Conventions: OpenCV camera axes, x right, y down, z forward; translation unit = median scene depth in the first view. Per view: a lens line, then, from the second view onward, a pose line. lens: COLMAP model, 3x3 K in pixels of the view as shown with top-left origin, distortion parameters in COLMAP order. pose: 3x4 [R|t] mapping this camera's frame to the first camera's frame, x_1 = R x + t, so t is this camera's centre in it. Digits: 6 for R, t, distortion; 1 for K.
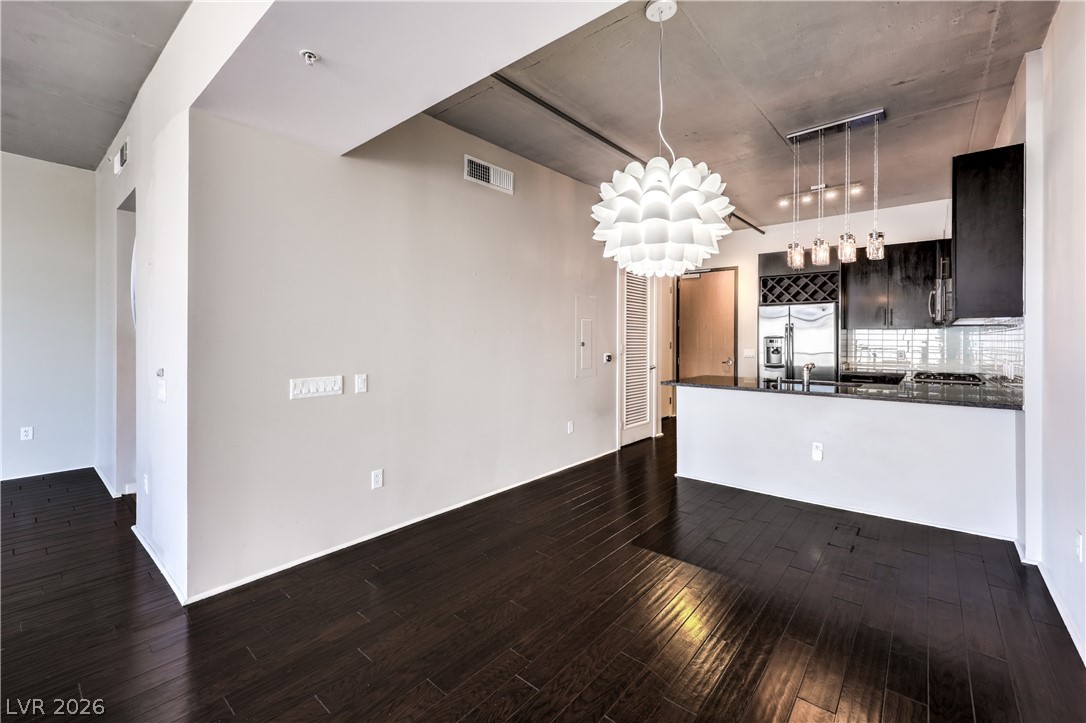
lens RADIAL K [[453.5, 0, 554.2], [0, 453.5, 337.1], [0, 0, 1]] dist [-0.001276, -0.000477]
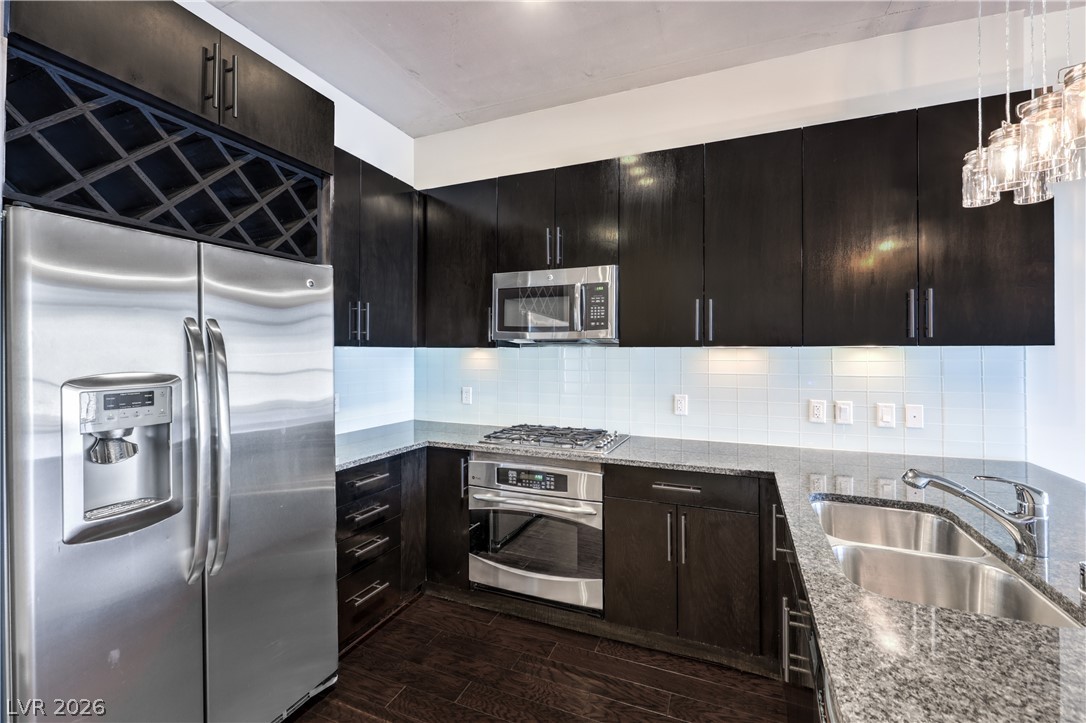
lens RADIAL K [[450.8, 0, 556.1], [0, 450.8, 352.7], [0, 0, 1]] dist [0.000433, 0.000111]
pose [[-0.290512, 0.003851, 0.956864, 0.248209], [-0.007499, 0.999952, -0.006301, -0.012704], [-0.956842, -0.009006, -0.290469, 0.927629]]
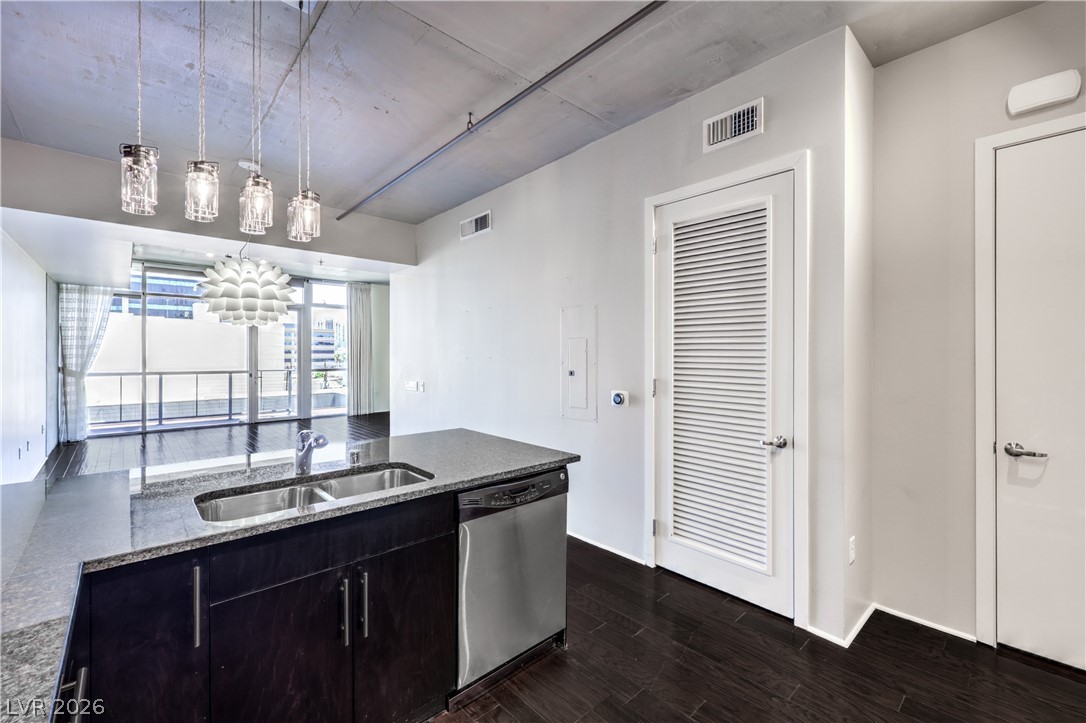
lens RADIAL K [[464.6, 0, 553.4], [0, 464.6, 353.3], [0, 0, 1]] dist [0.001068, 0.000069]
pose [[-0.139747, -0.004547, -0.990177, 0.676460], [0.003129, 0.999982, -0.005034, -0.010832], [0.990182, -0.003801, -0.139730, 0.898948]]
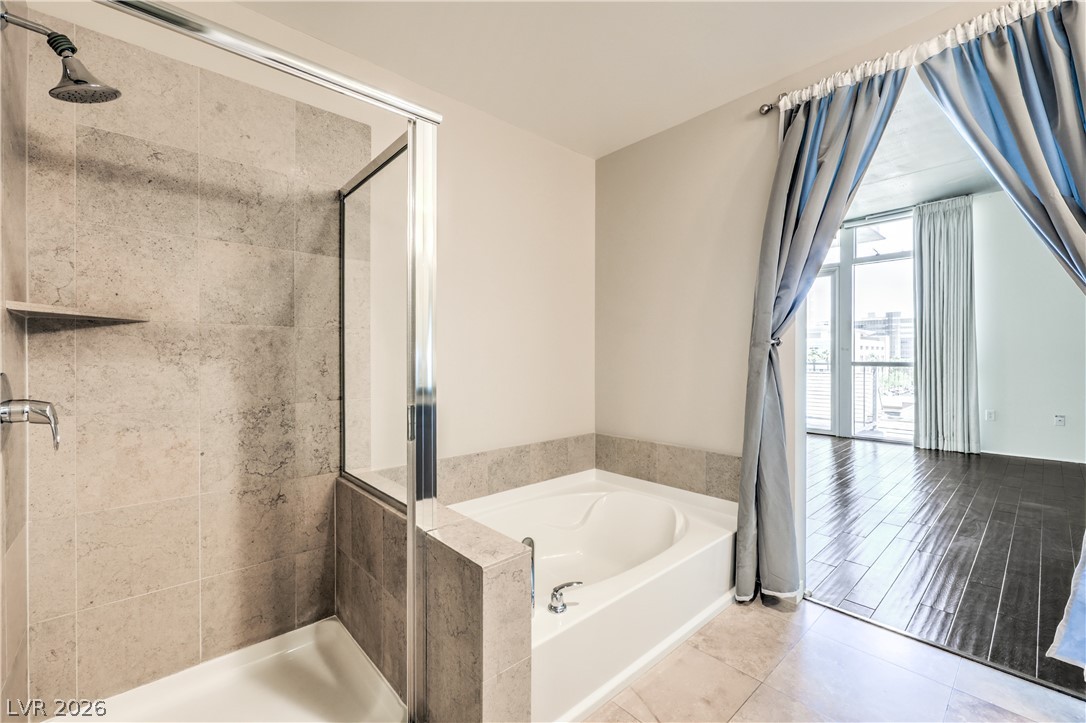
lens RADIAL K [[446.9, 0, 549.3], [0, 446.9, 360.1], [0, 0, 1]] dist [0.001484, -0.000005]
pose [[-0.988561, -0.003102, 0.150790, -0.337964], [-0.002633, 0.999991, 0.003306, 0.030893], [-0.150799, 0.002871, -0.988560, 0.934266]]
